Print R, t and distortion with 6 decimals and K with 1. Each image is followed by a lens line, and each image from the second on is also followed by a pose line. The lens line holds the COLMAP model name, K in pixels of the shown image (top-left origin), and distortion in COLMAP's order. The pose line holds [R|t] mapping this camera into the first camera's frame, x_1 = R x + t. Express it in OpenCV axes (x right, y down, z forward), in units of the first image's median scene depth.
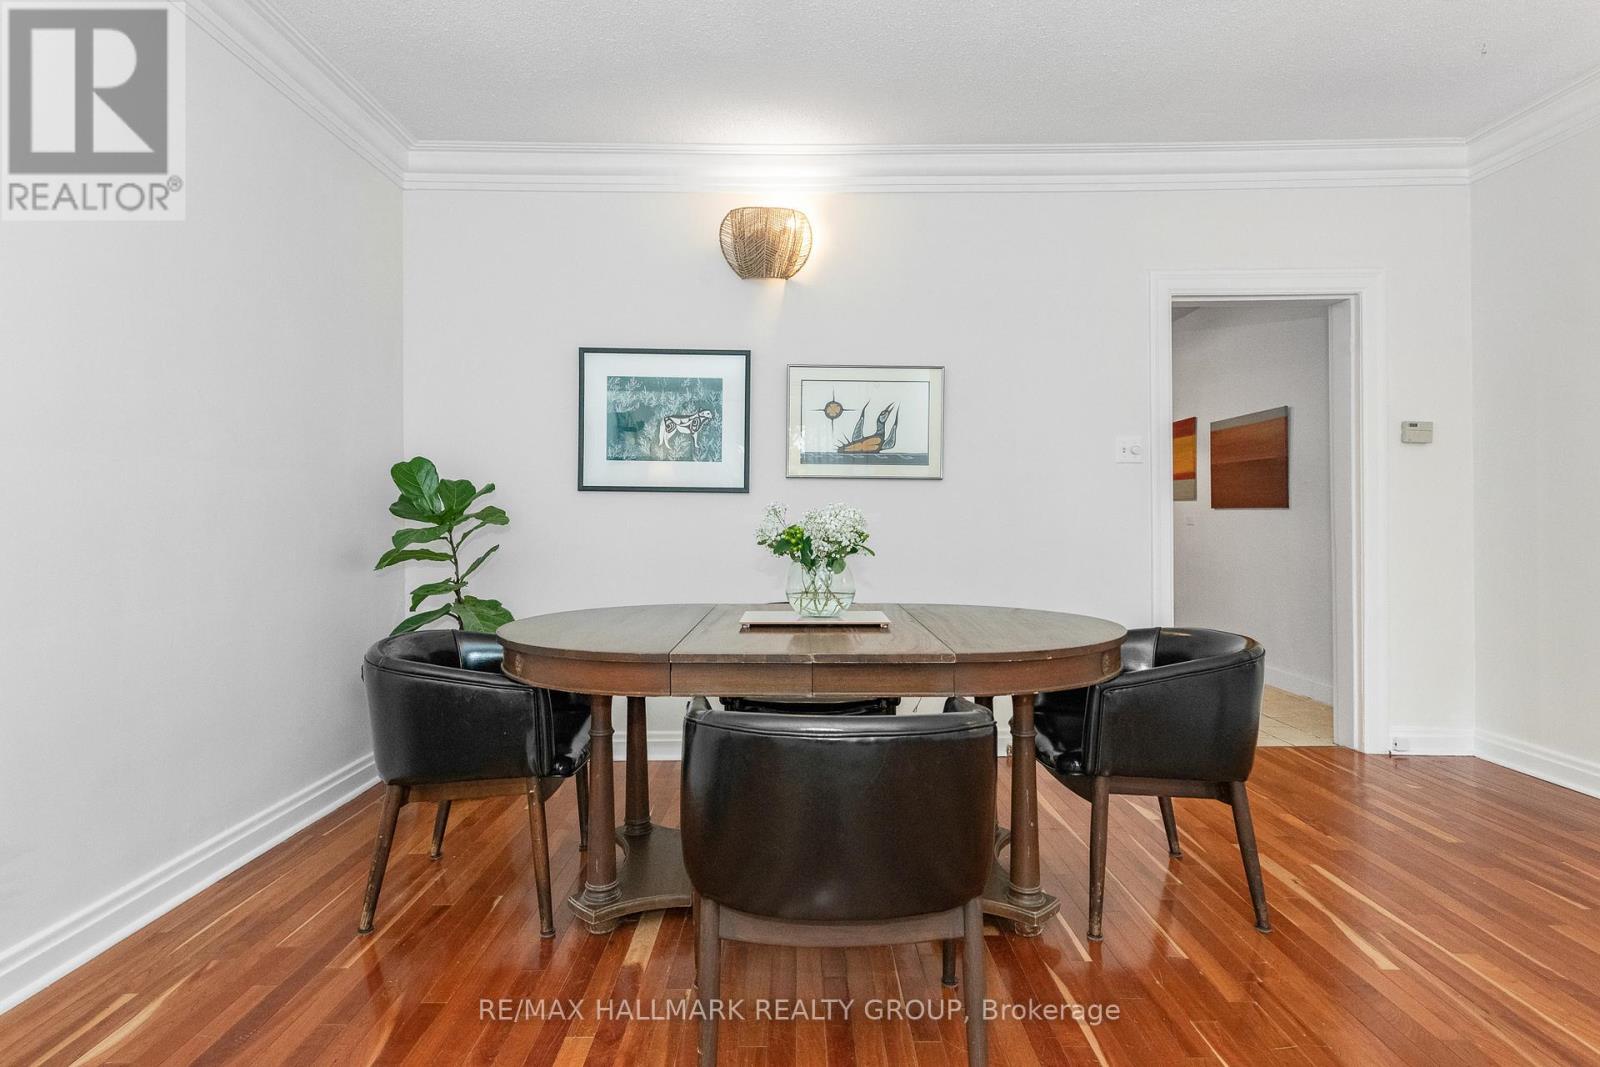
lens RADIAL K [[807.6, 0, 797.1], [0, 807.6, 524.3], [0, 0, 1]] dist [0.002878, -0.000258]
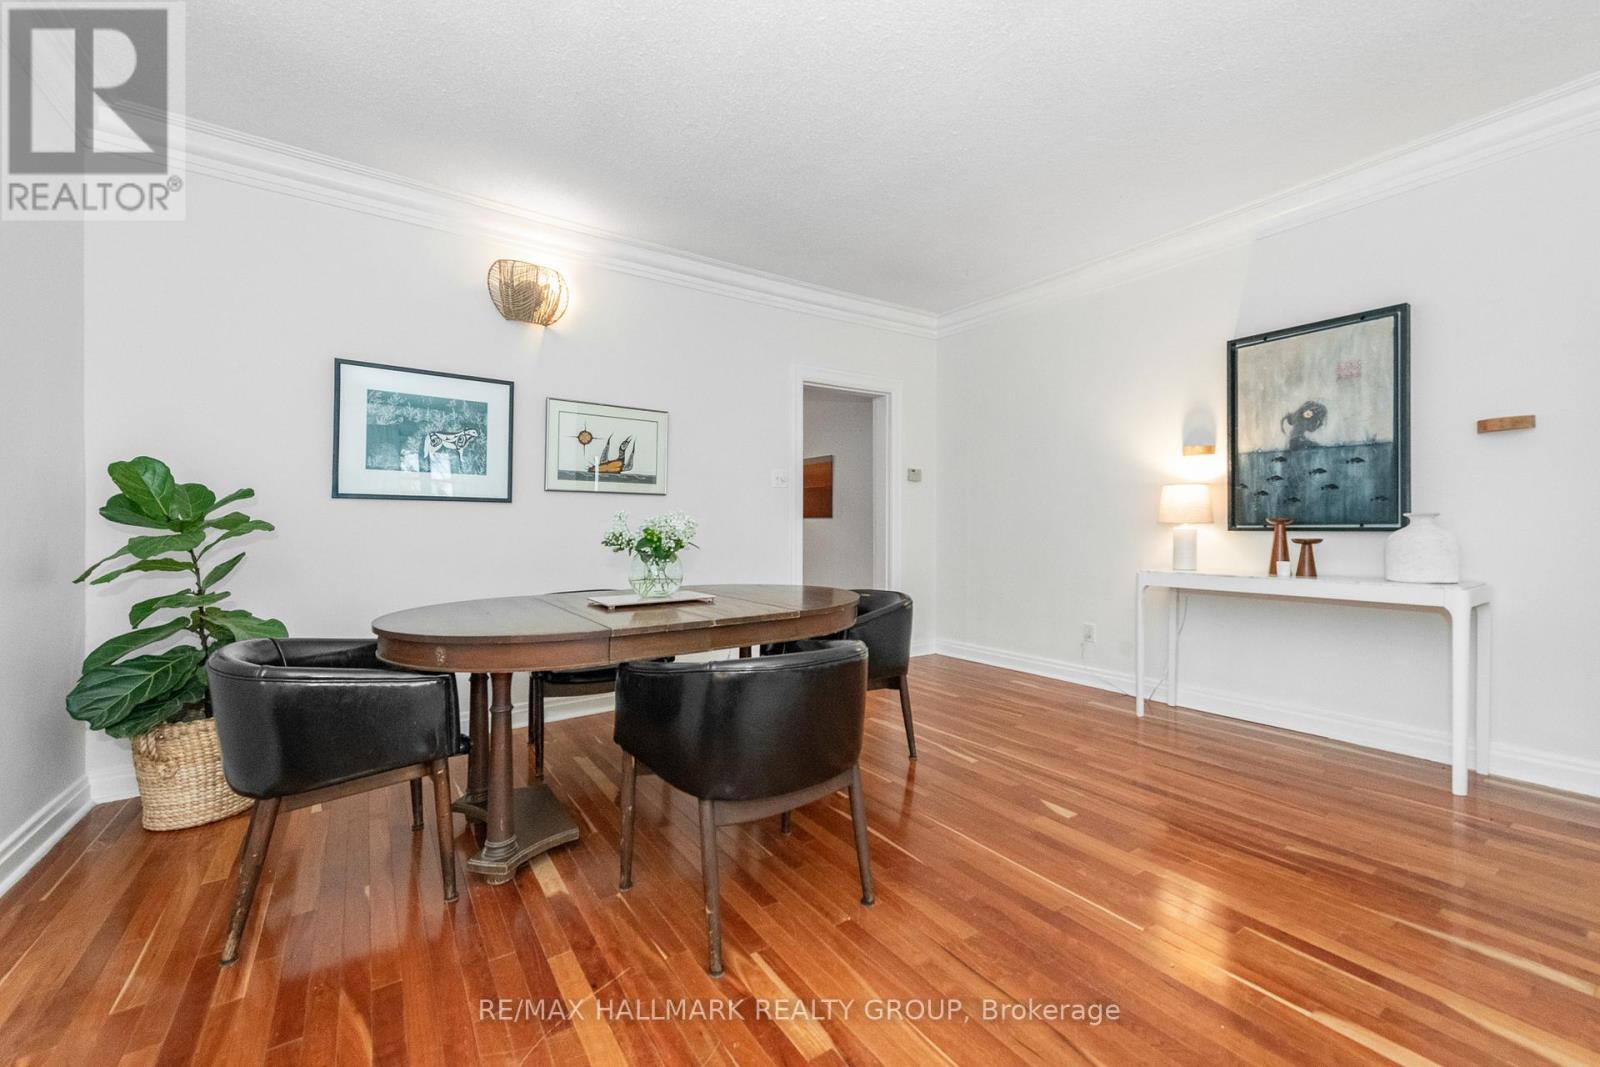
lens RADIAL K [[624.3, 0, 786.1], [0, 624.3, 534.3], [0, 0, 1]] dist [0.001777, -0.000038]
pose [[0.831293, -0.010735, 0.555731, -0.242902], [0.007511, 0.999939, 0.008081, 0.003083], [-0.555784, -0.002543, 0.831323, 0.021592]]
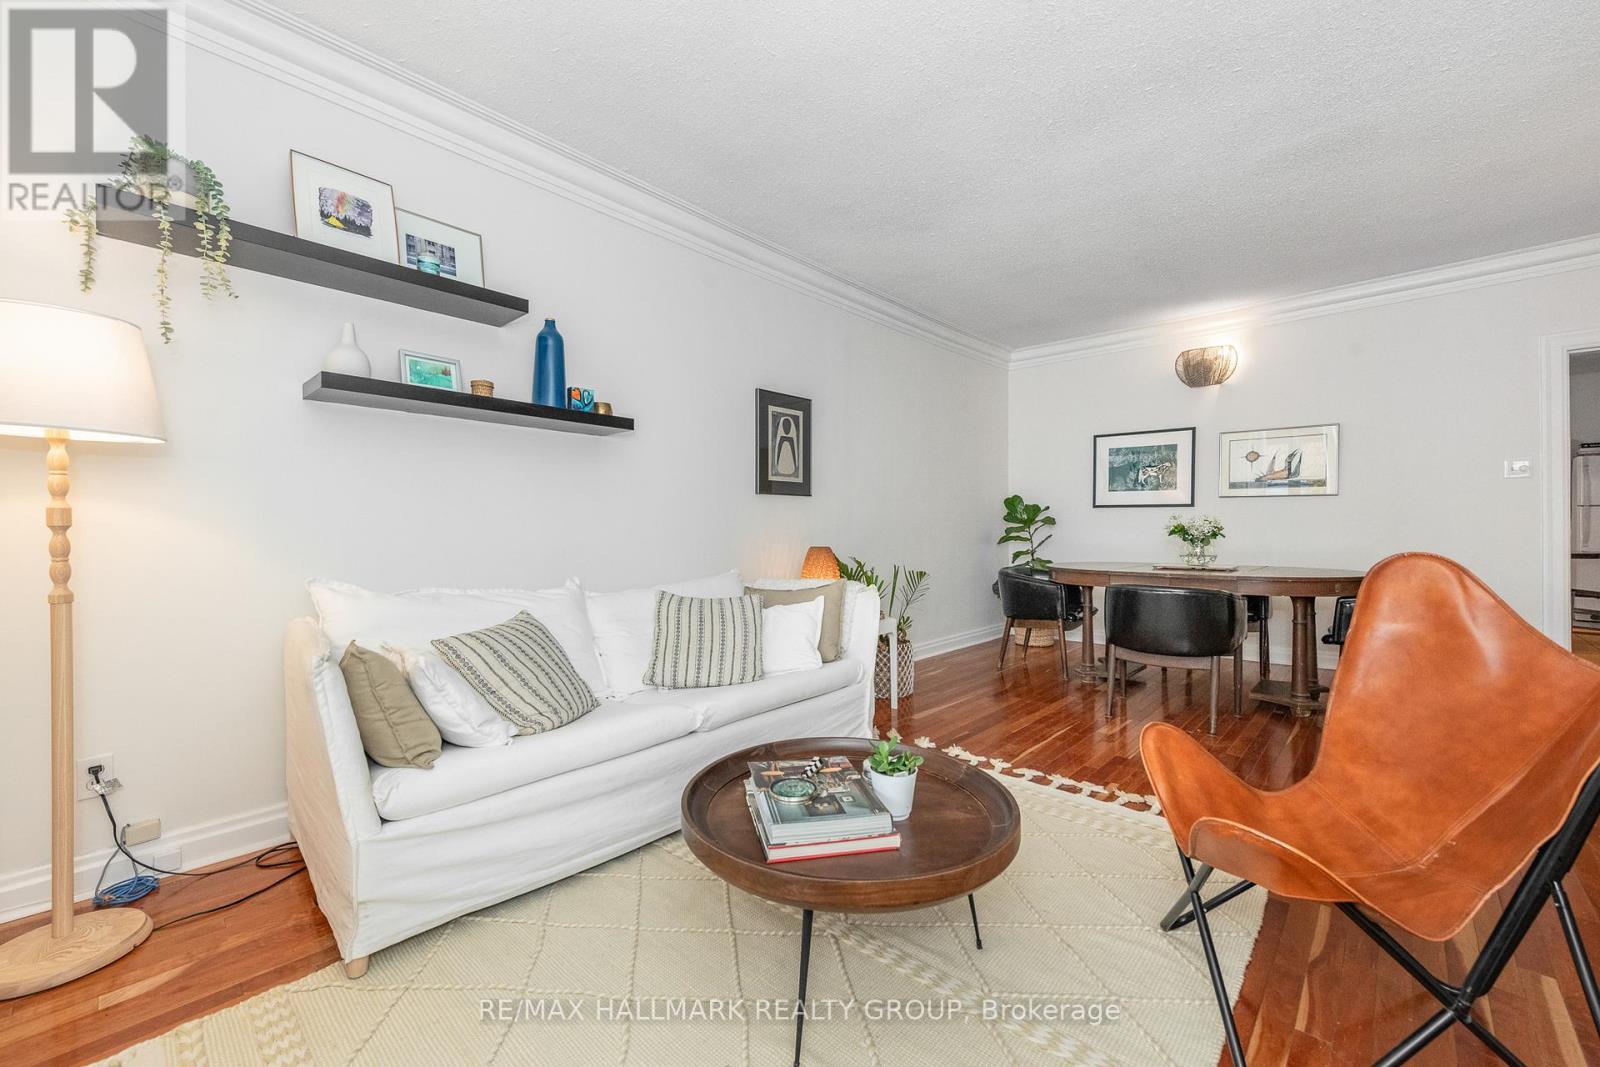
lens RADIAL K [[624.3, 0, 786.1], [0, 624.3, 534.3], [0, 0, 1]] dist [0.001777, -0.000038]
pose [[0.715223, 0.006762, -0.698864, 0.269863], [0.002261, 0.999926, 0.011989, 0.003889], [0.698893, -0.010155, 0.715154, -0.641005]]
